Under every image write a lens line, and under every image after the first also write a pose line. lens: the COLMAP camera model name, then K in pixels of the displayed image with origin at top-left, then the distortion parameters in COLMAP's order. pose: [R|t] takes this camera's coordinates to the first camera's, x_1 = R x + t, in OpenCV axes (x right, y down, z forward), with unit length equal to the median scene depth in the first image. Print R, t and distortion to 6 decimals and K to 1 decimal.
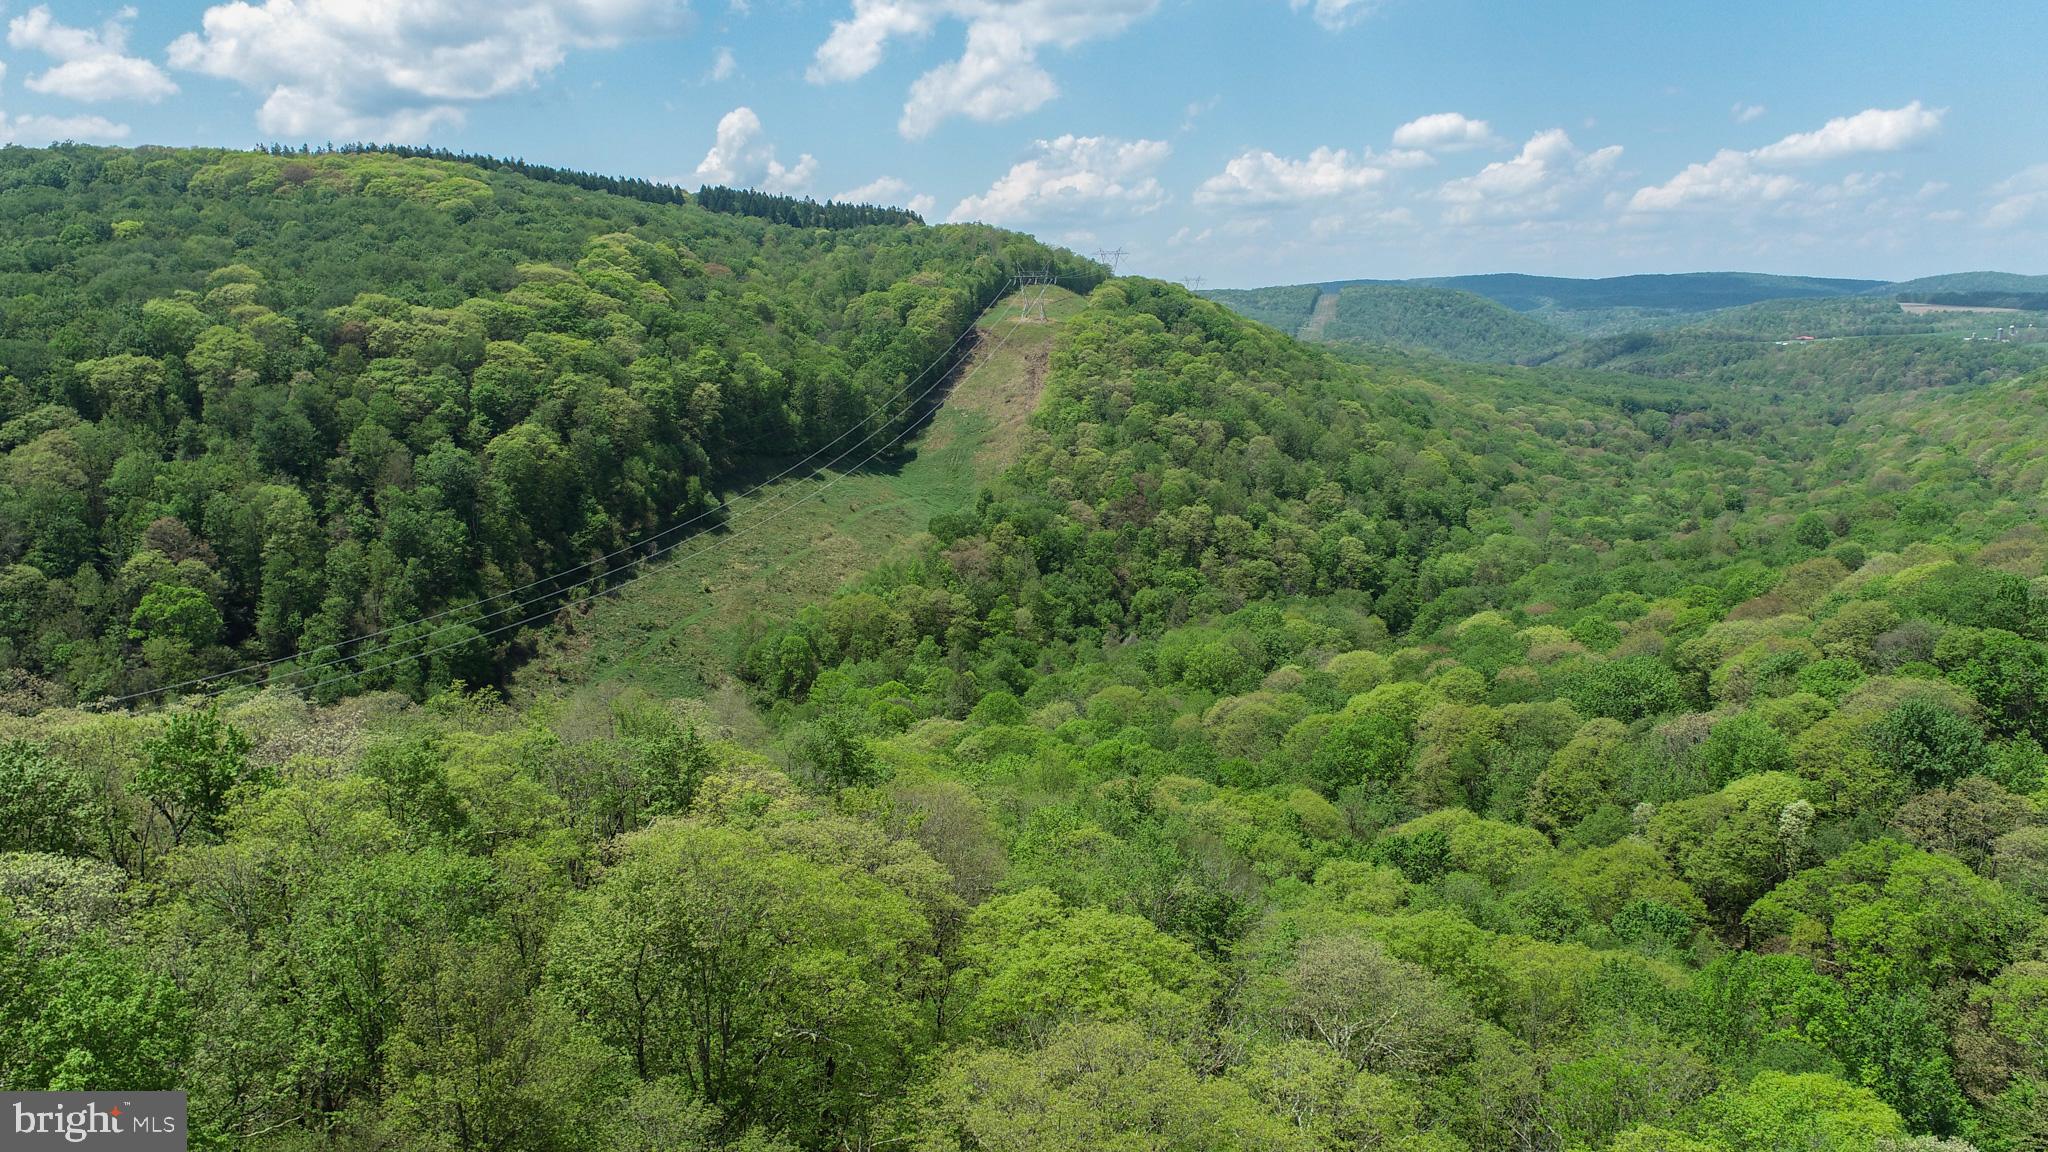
lens RADIAL K [[1385.2, 0, 1027.8], [0, 1385.2, 579.6], [0, 0, 1]] dist [-0.009513, 0.004257]
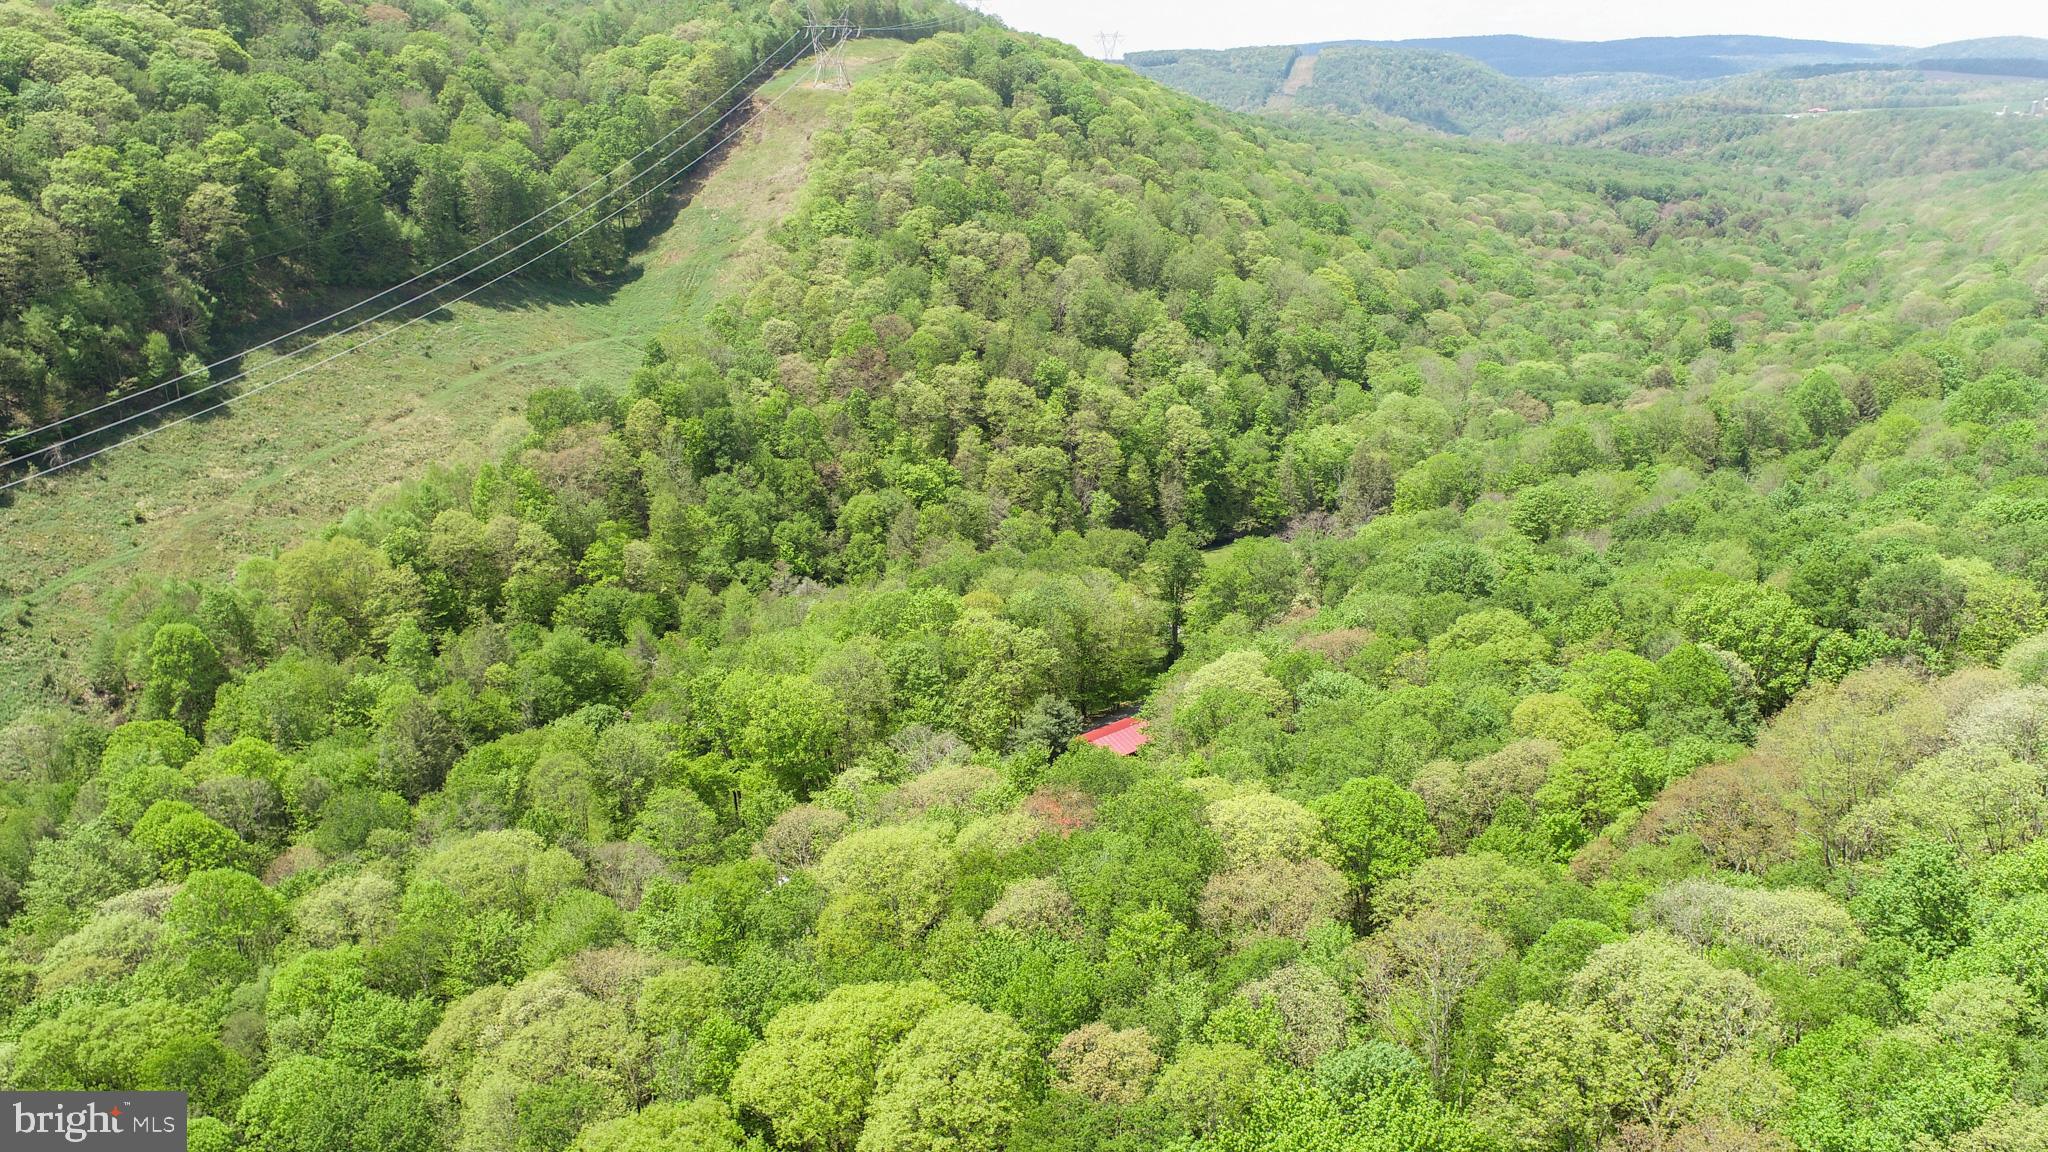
lens RADIAL K [[1385.2, 0, 1024.6], [0, 1385.2, 575.9], [0, 0, 1]] dist [-0.009513, 0.004257]
pose [[0.999927, 0.003635, 0.011511, 0.111188], [-0.005399, 0.987570, 0.157089, -0.043695], [-0.010797, -0.157139, 0.987517, 0.215508]]
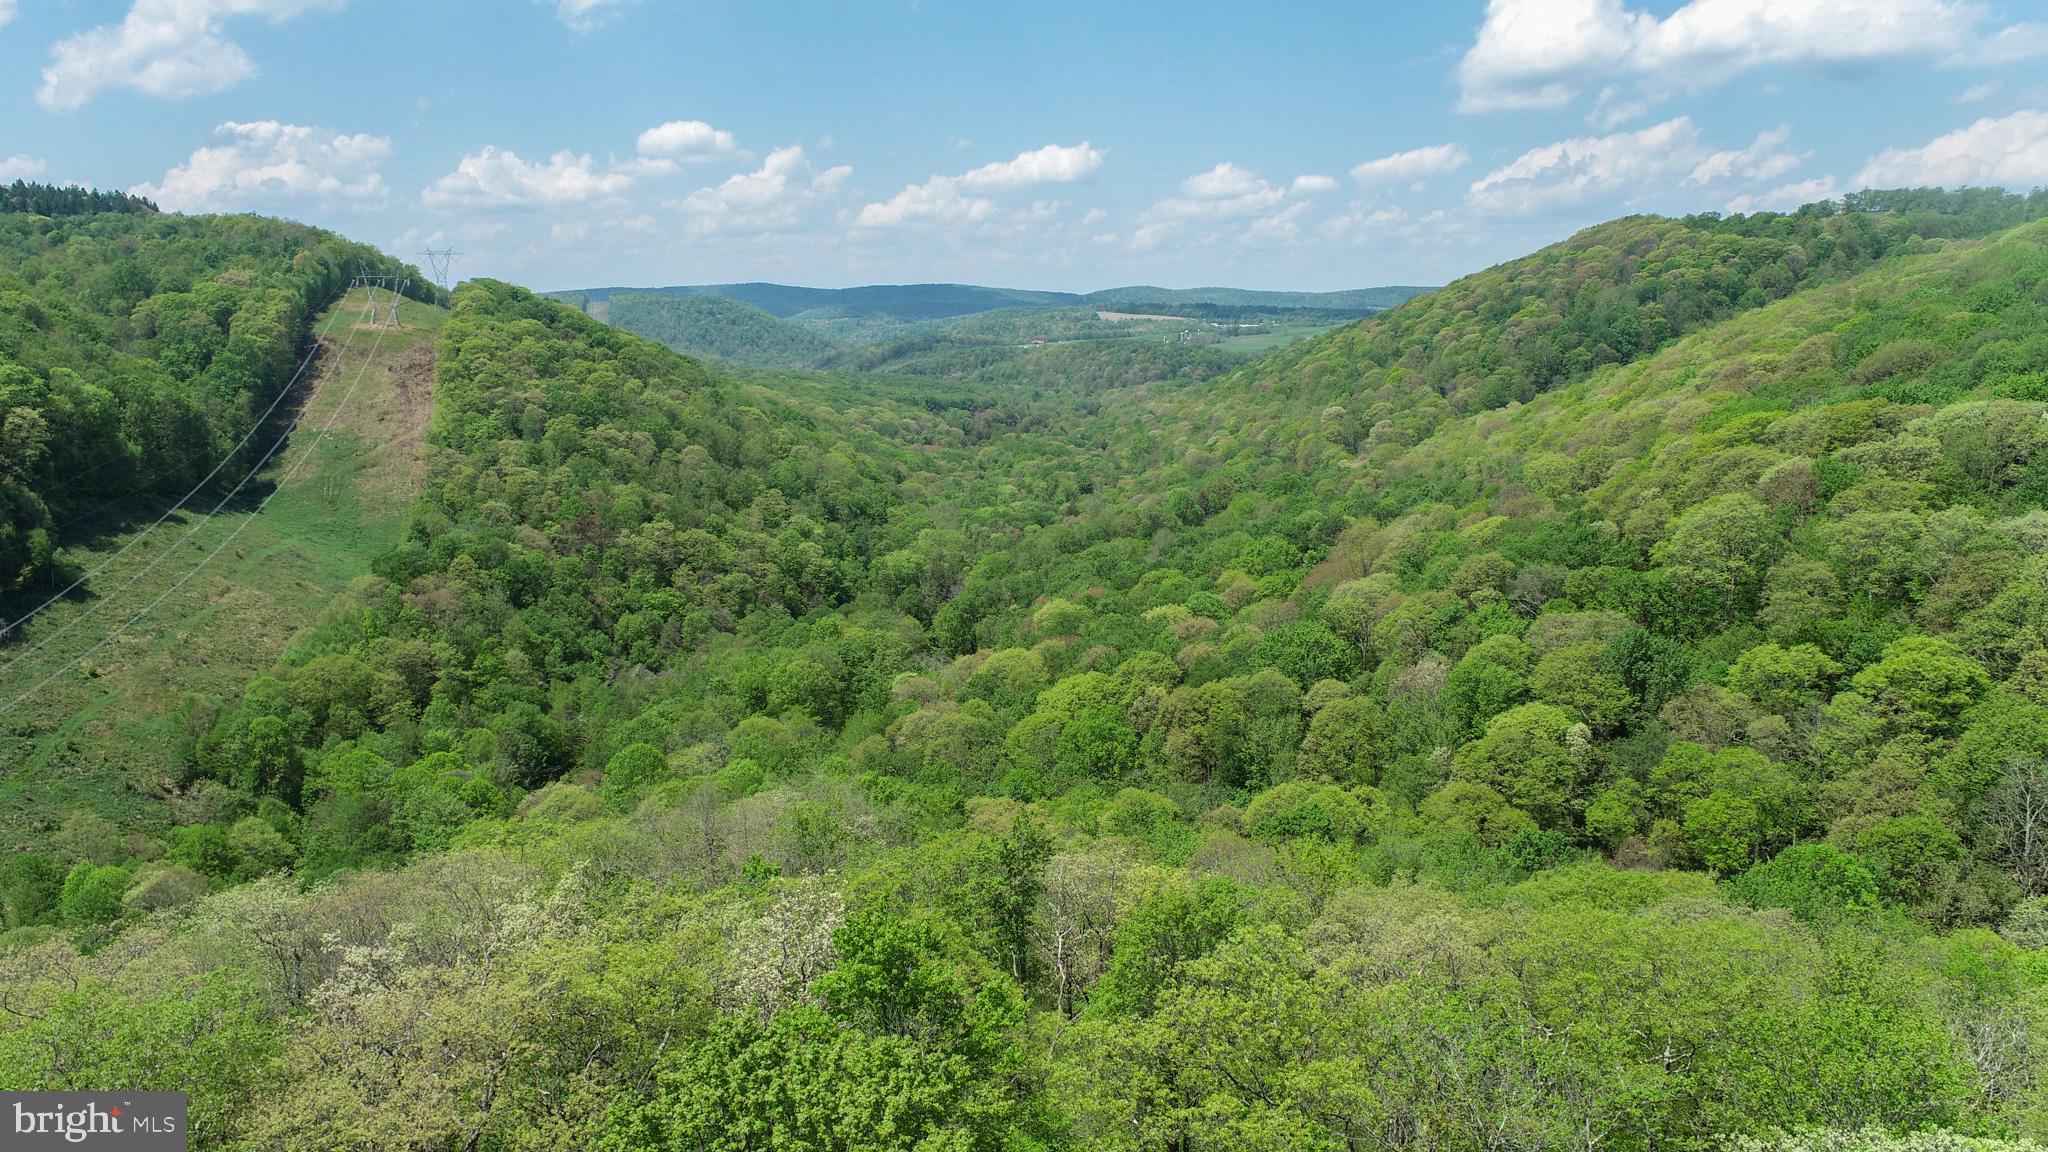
lens RADIAL K [[1385.2, 0, 1021.8], [0, 1385.2, 578.5], [0, 0, 1]] dist [-0.009513, 0.004257]
pose [[0.867800, -0.090592, 0.488586, -0.095419], [0.093789, 0.995430, 0.017986, -0.006669], [-0.487983, 0.030216, 0.872330, 0.045478]]
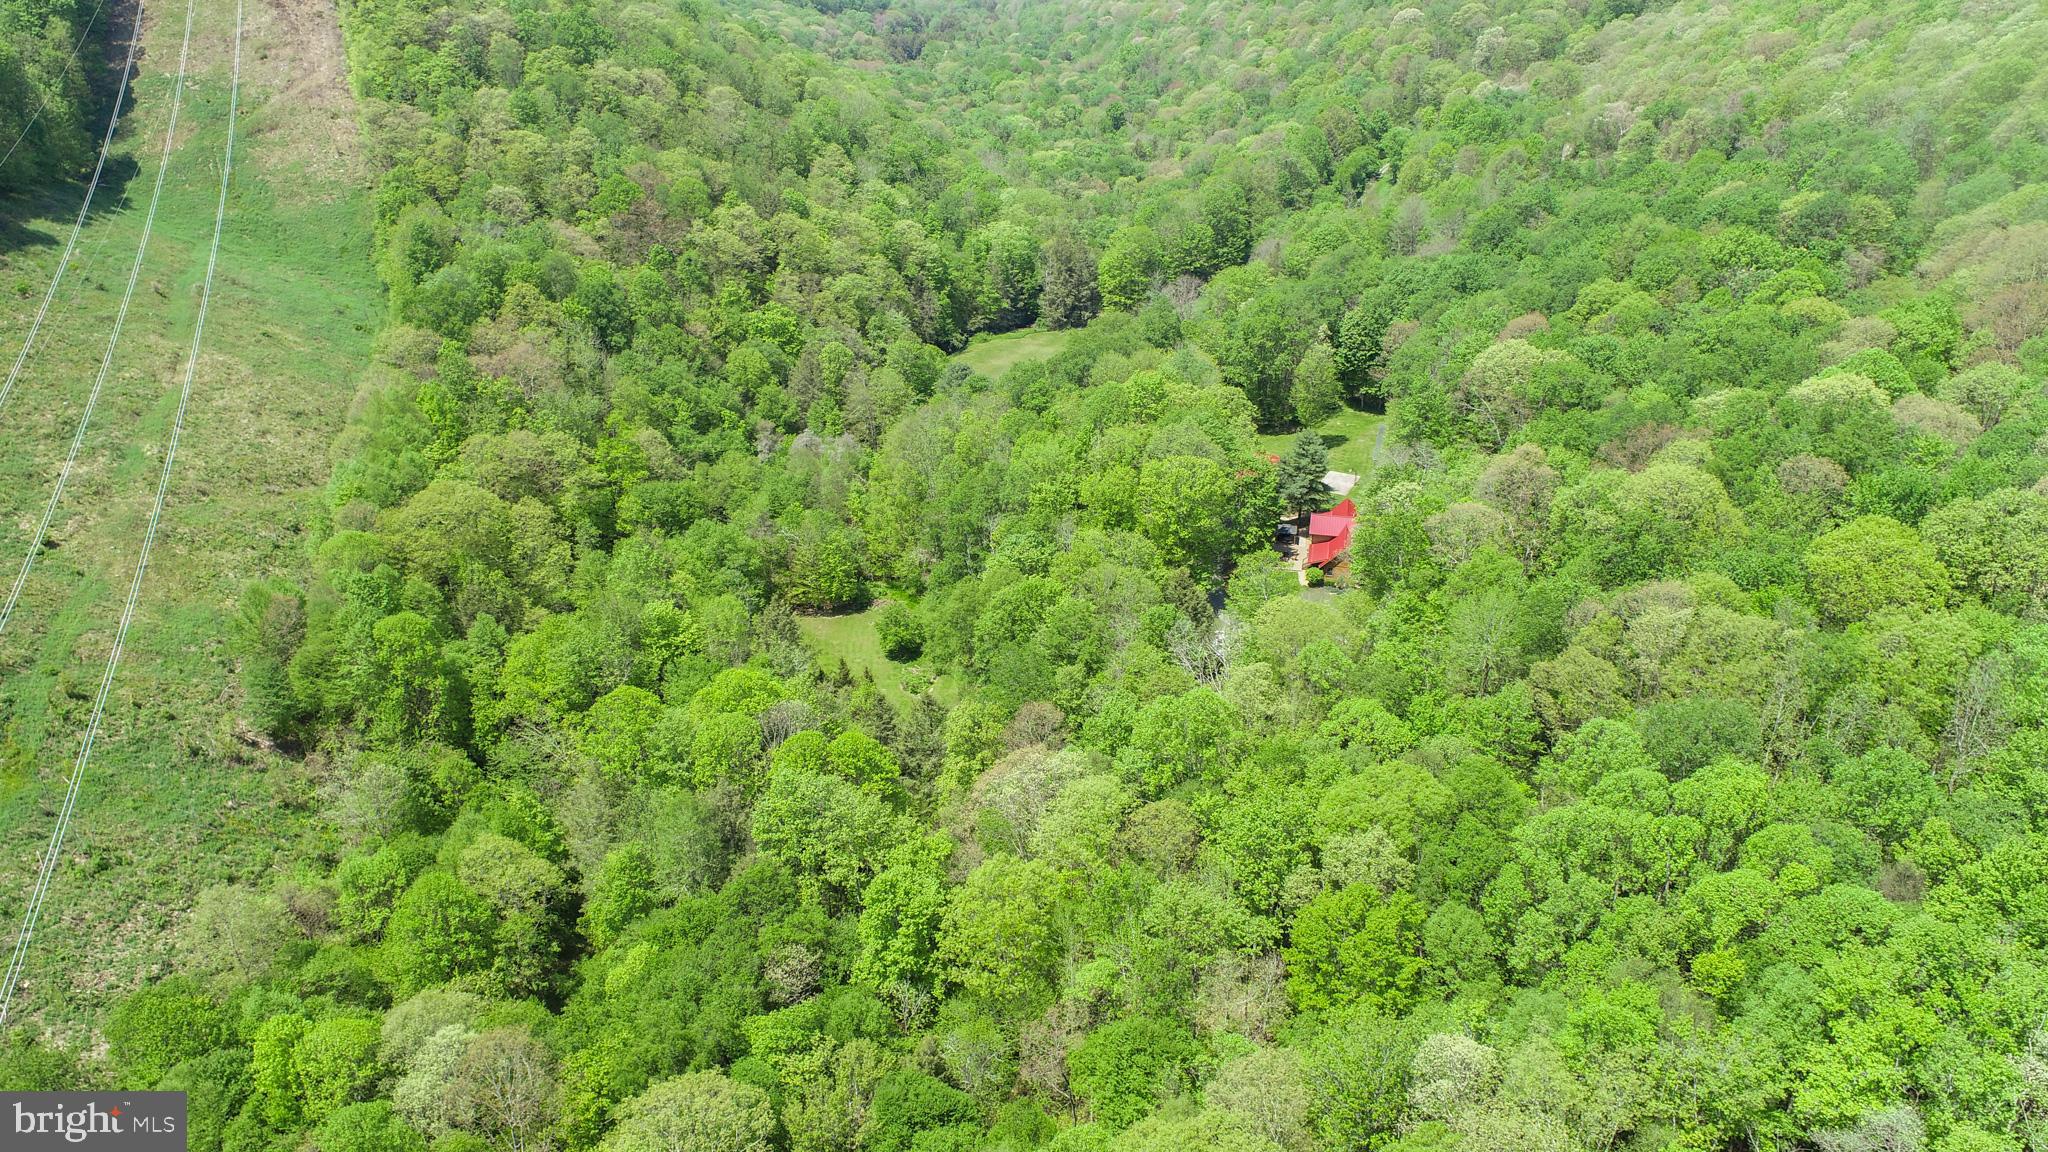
lens RADIAL K [[1385.2, 0, 1025.6], [0, 1385.2, 571.7], [0, 0, 1]] dist [-0.009513, 0.004257]
pose [[0.787490, -0.273866, 0.552138, -0.143897], [0.119838, 0.946793, 0.298700, -0.052354], [-0.604565, -0.169056, 0.778410, 0.265428]]
